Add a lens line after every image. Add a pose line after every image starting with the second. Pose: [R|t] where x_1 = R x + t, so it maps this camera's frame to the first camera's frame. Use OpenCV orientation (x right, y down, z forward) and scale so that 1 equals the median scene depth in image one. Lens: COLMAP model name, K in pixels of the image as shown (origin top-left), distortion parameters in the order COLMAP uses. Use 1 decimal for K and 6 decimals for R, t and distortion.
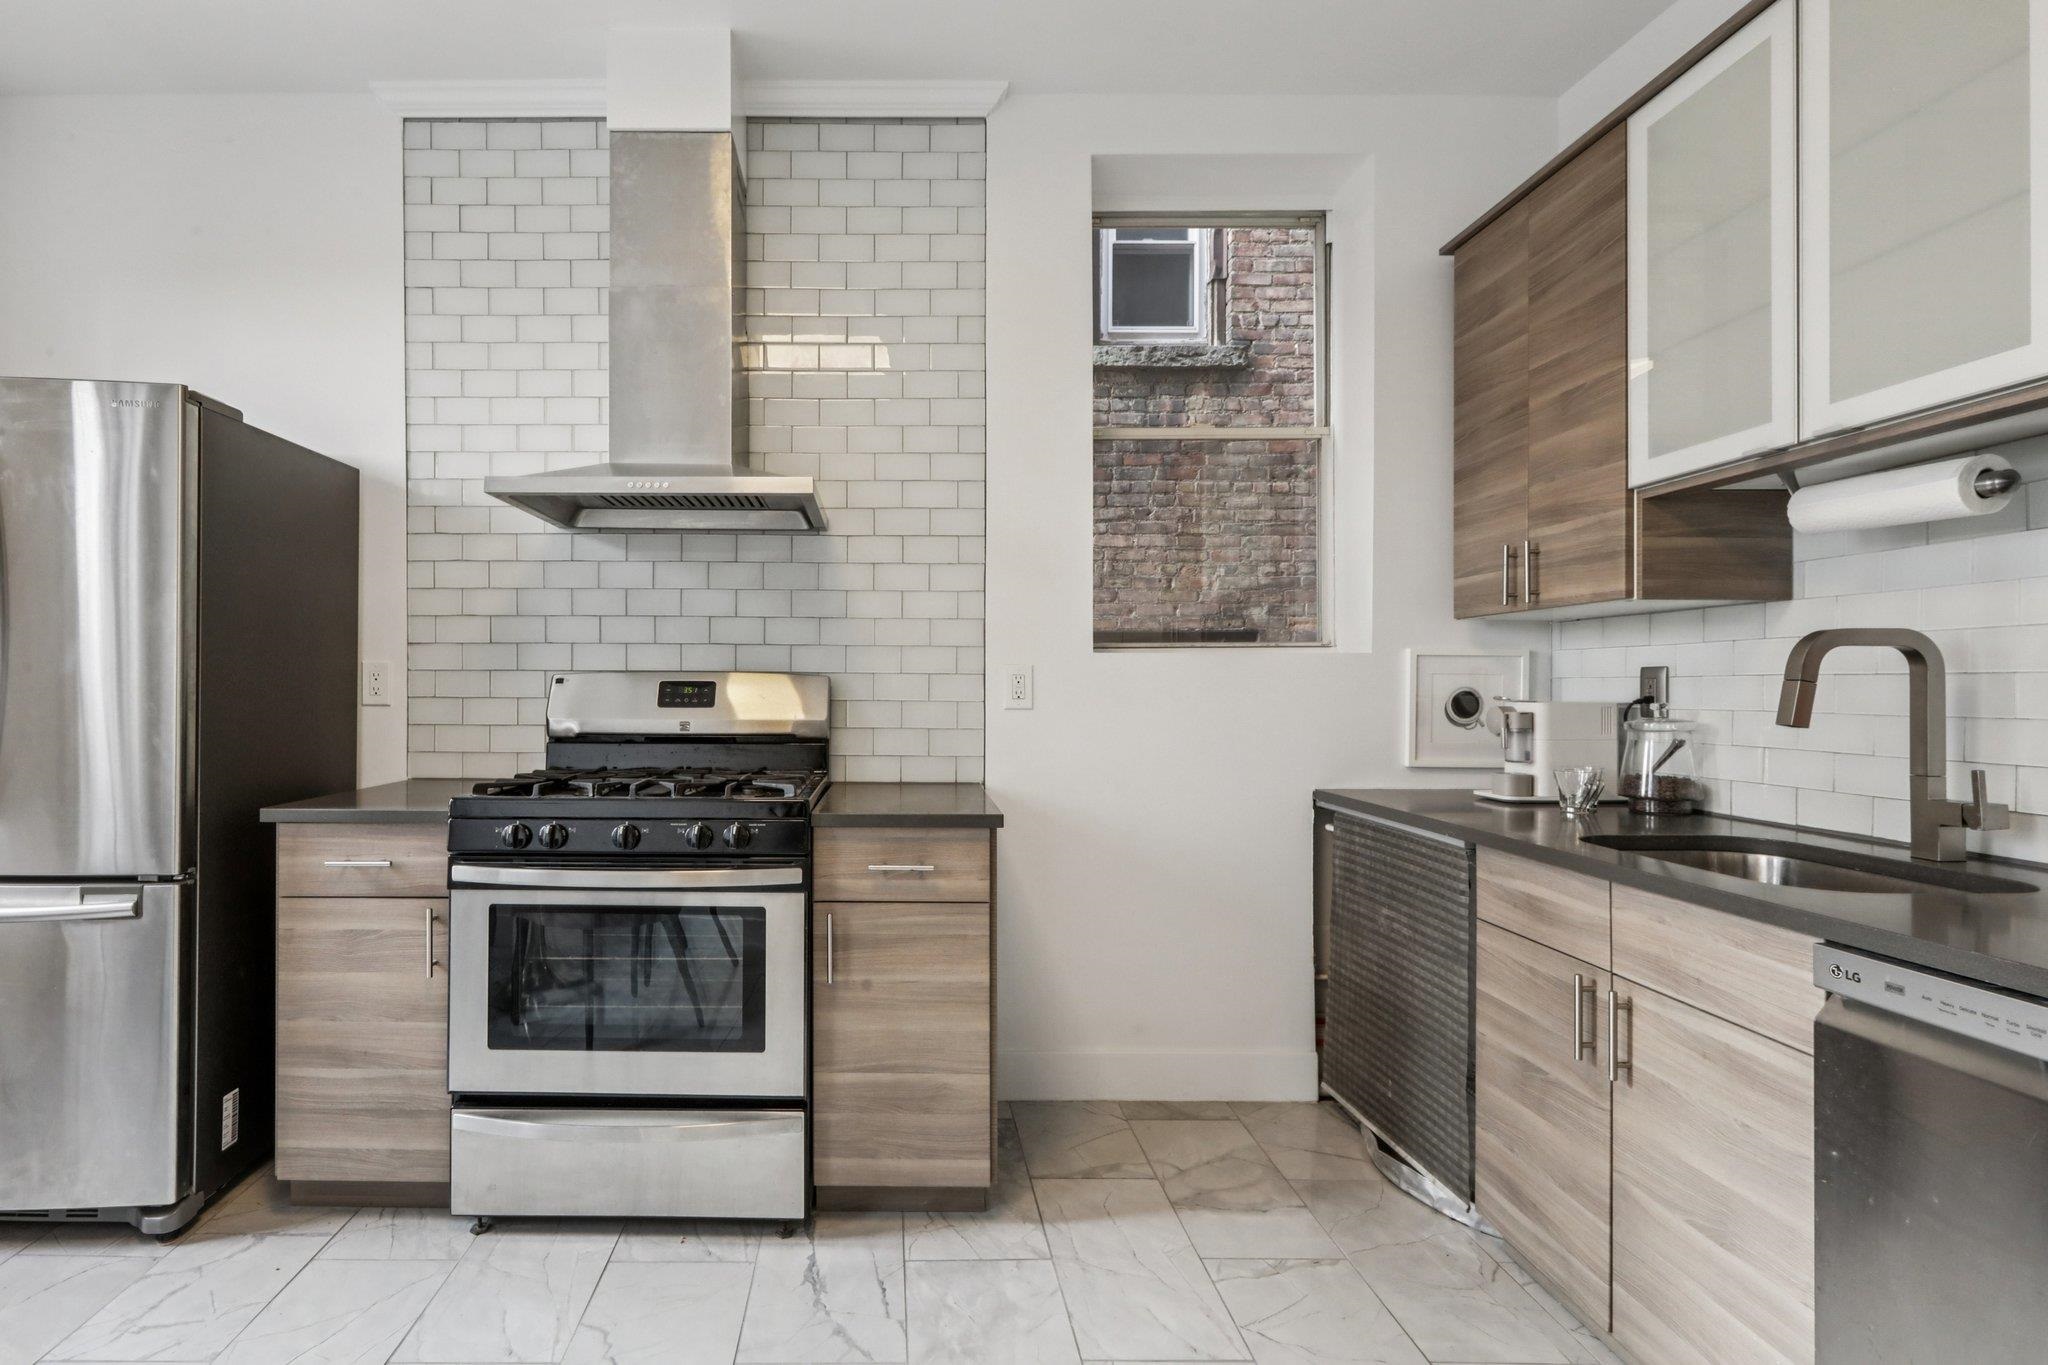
lens RADIAL K [[969.6, 0, 881.2], [0, 969.6, 683.3], [0, 0, 1]] dist [0.002009, 0.001014]
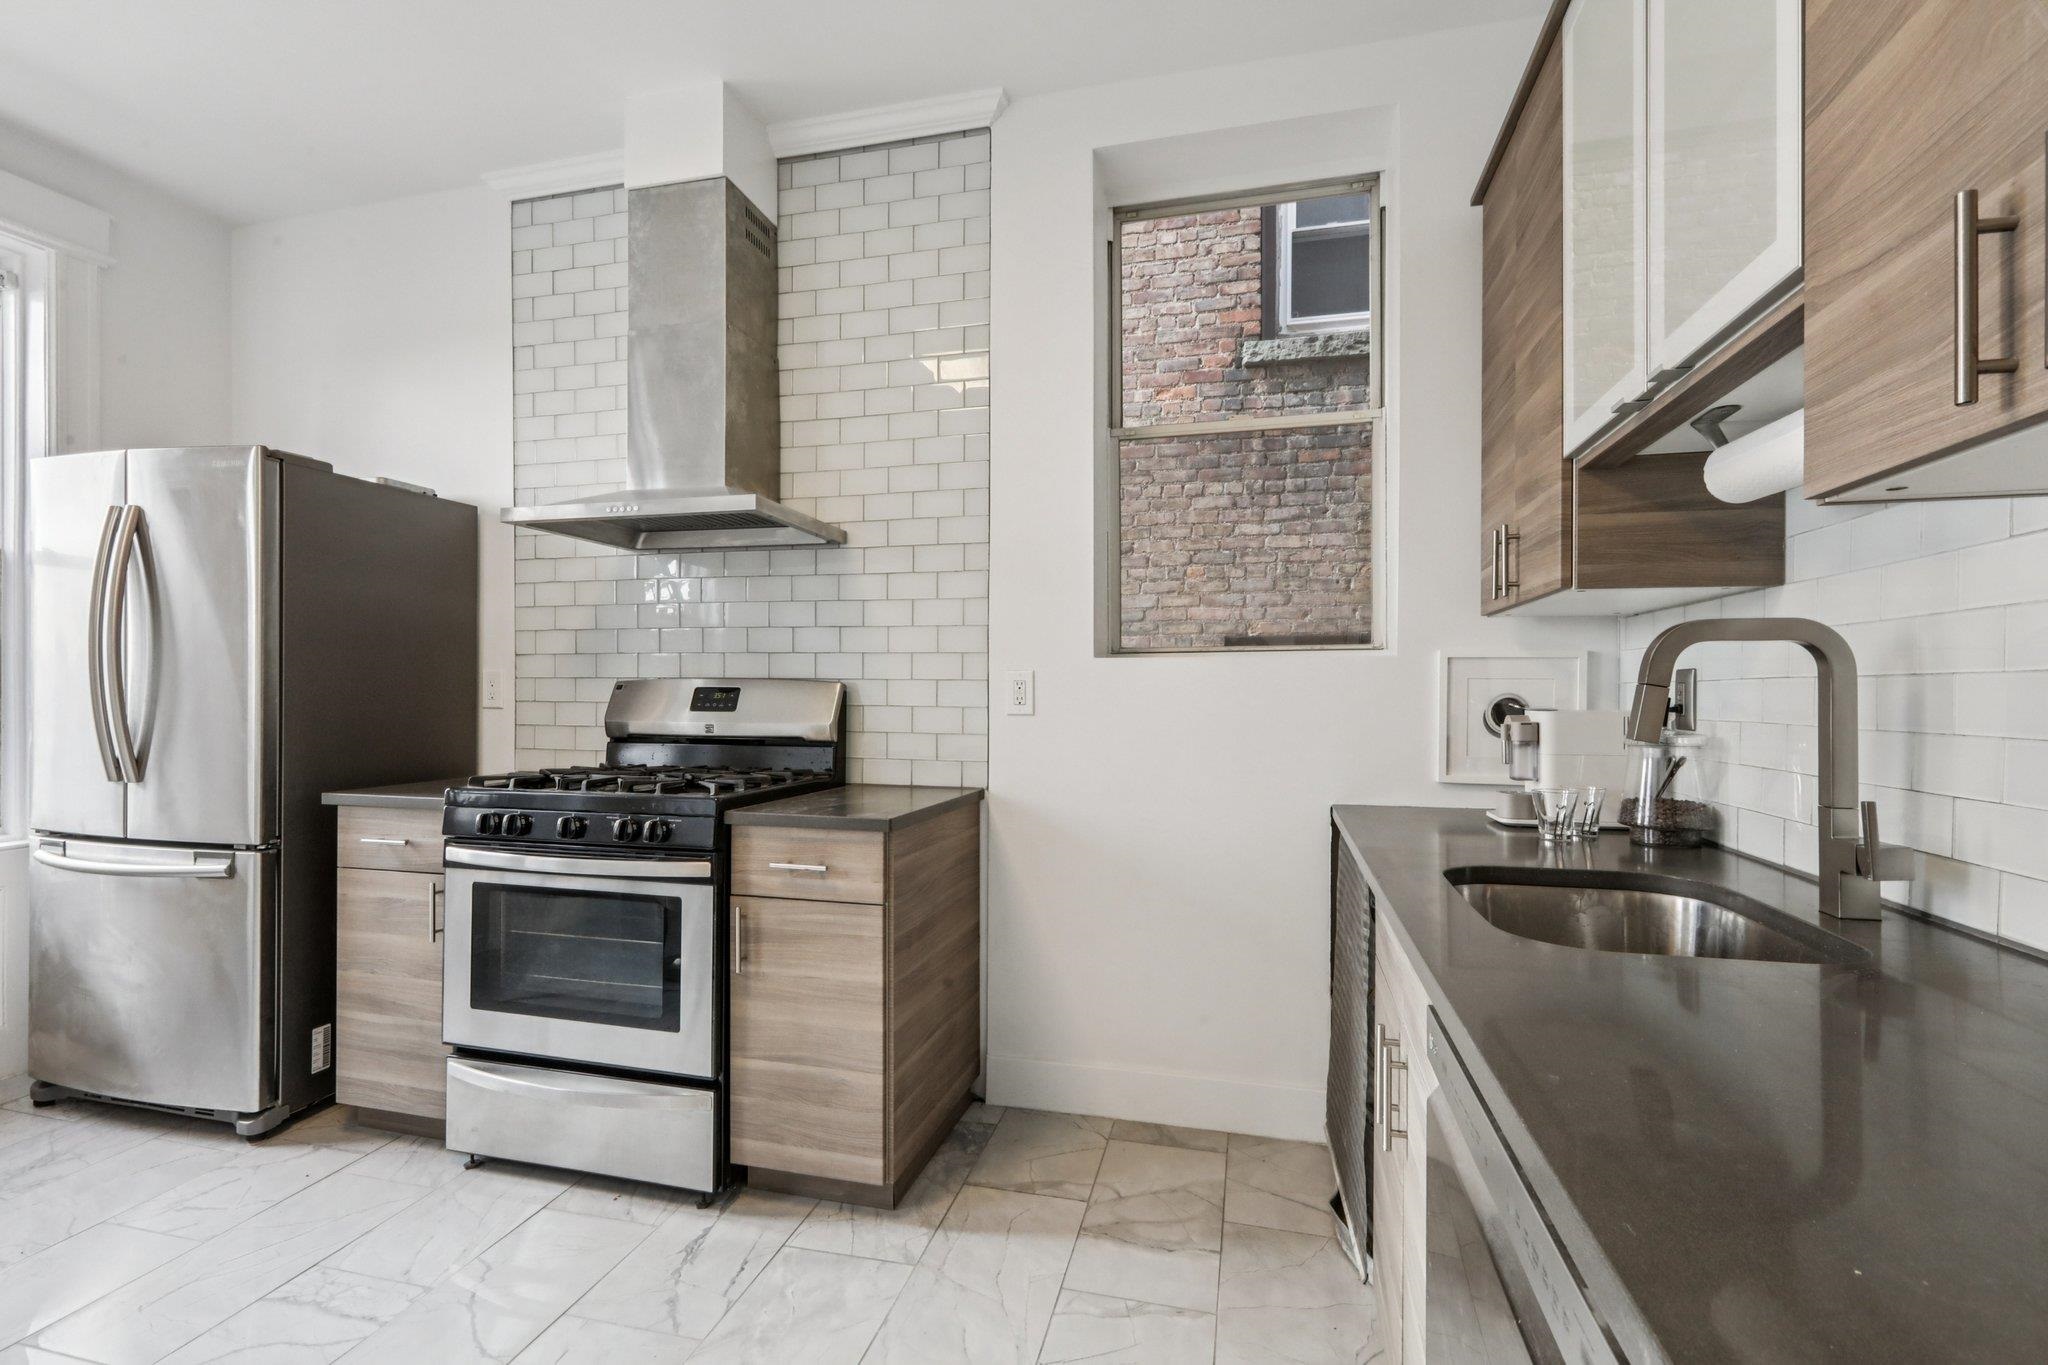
lens RADIAL K [[931.0, 0, 1022.1], [0, 931.0, 691.9], [0, 0, 1]] dist [-0.000845, 0.003024]
pose [[0.969173, 0.000762, -0.246380, 0.476727], [-0.000401, 0.999999, 0.001513, 0.001646], [0.246381, -0.001368, 0.969172, 0.091505]]
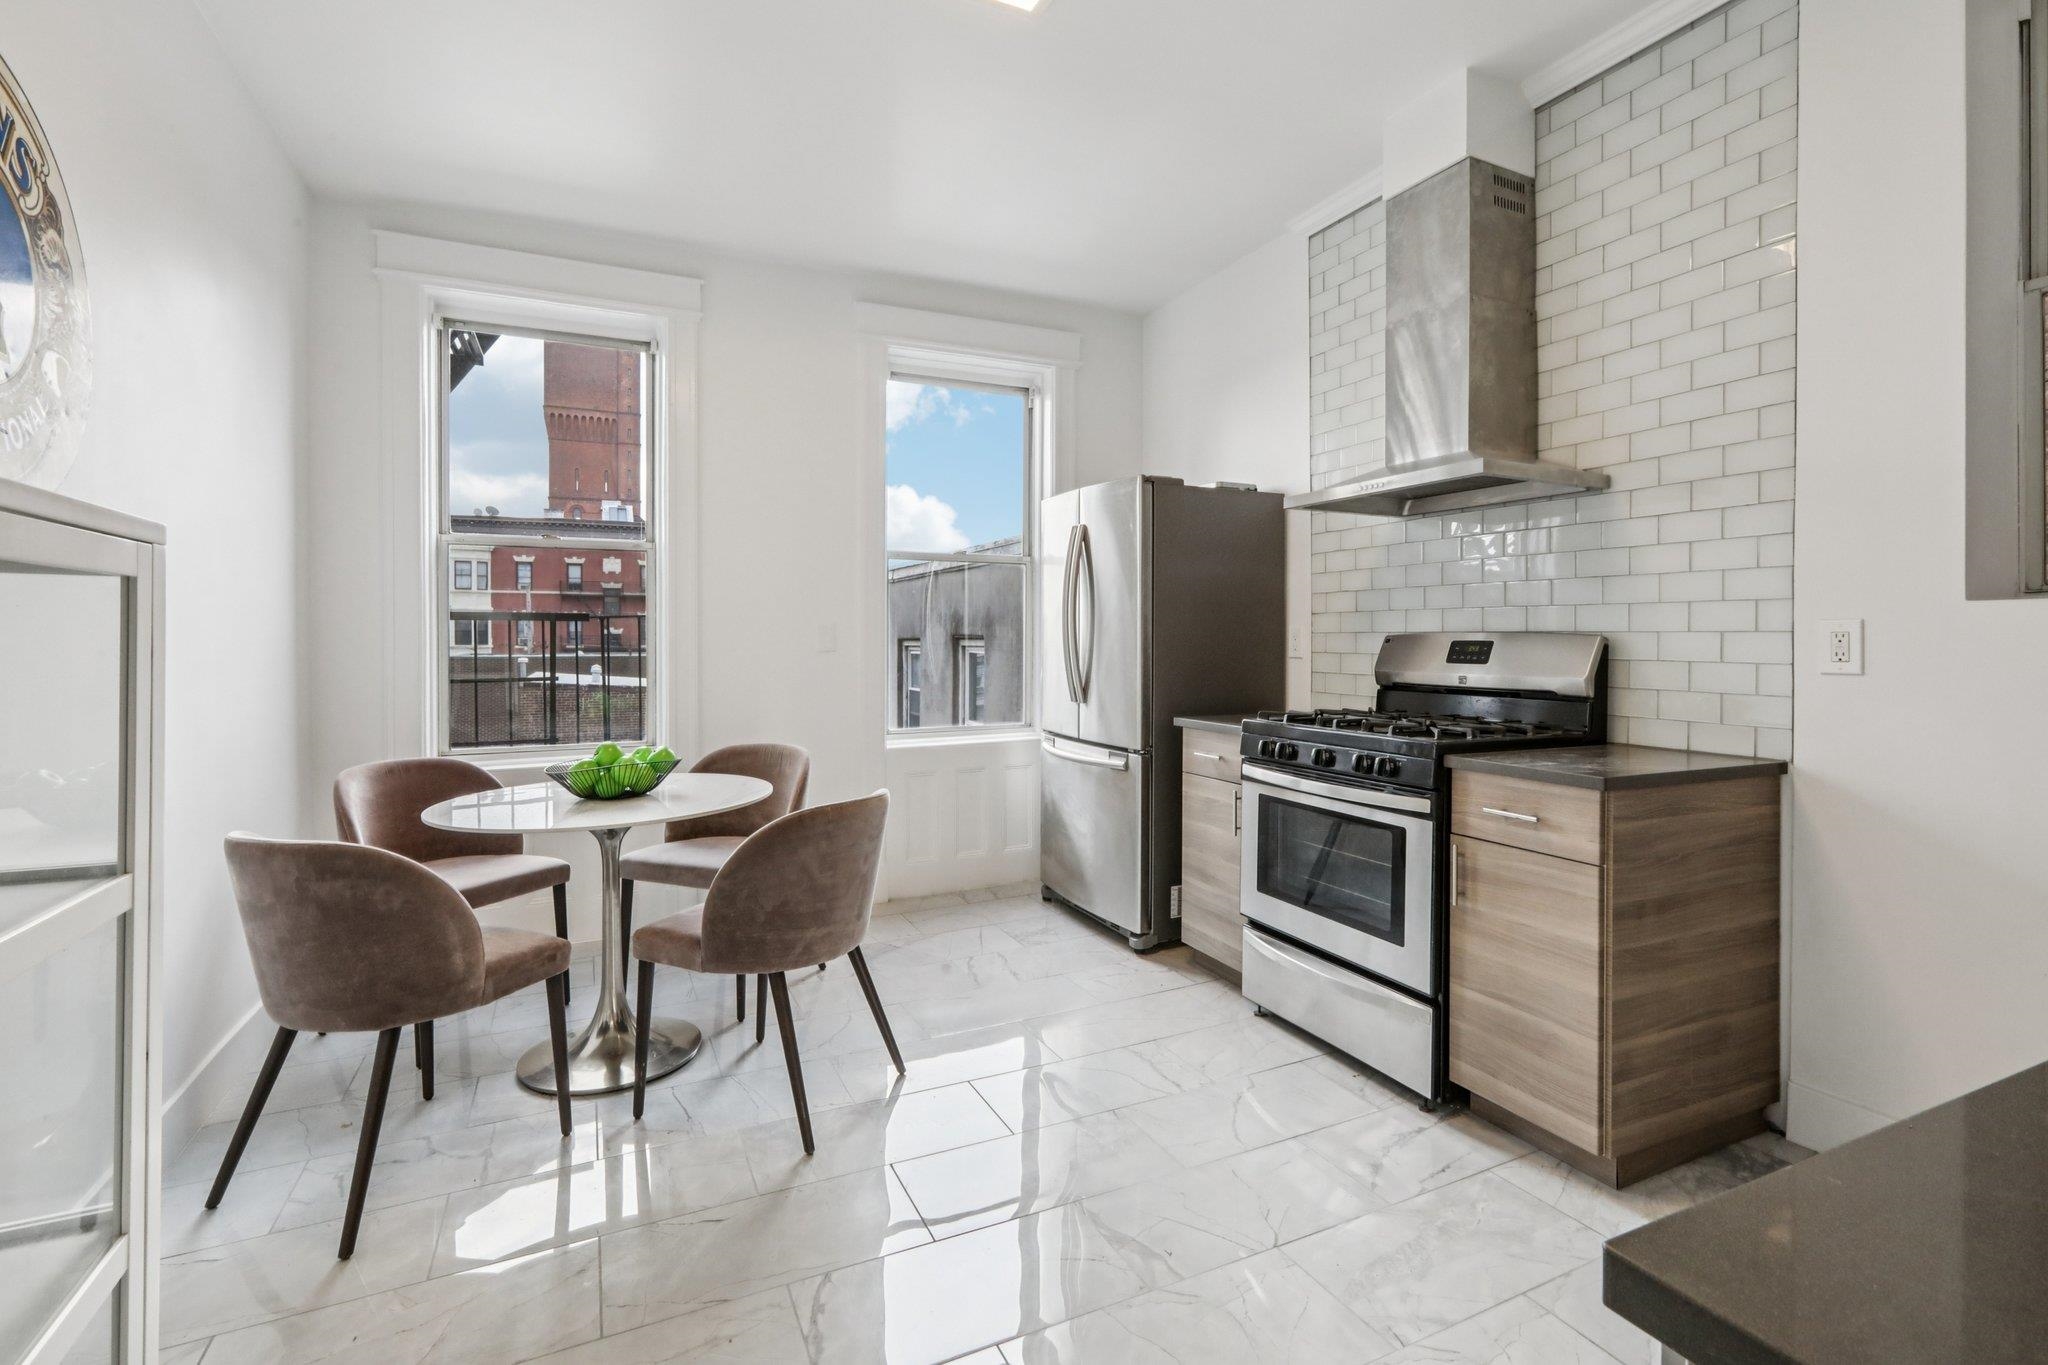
lens RADIAL K [[931.0, 0, 1026.0], [0, 931.0, 646.3], [0, 0, 1]] dist [-0.000845, 0.003024]
pose [[0.433304, 0.003929, -0.901239, 0.686890], [0.000727, 0.999989, 0.004710, -0.001471], [0.901248, -0.002696, 0.433296, 0.068934]]
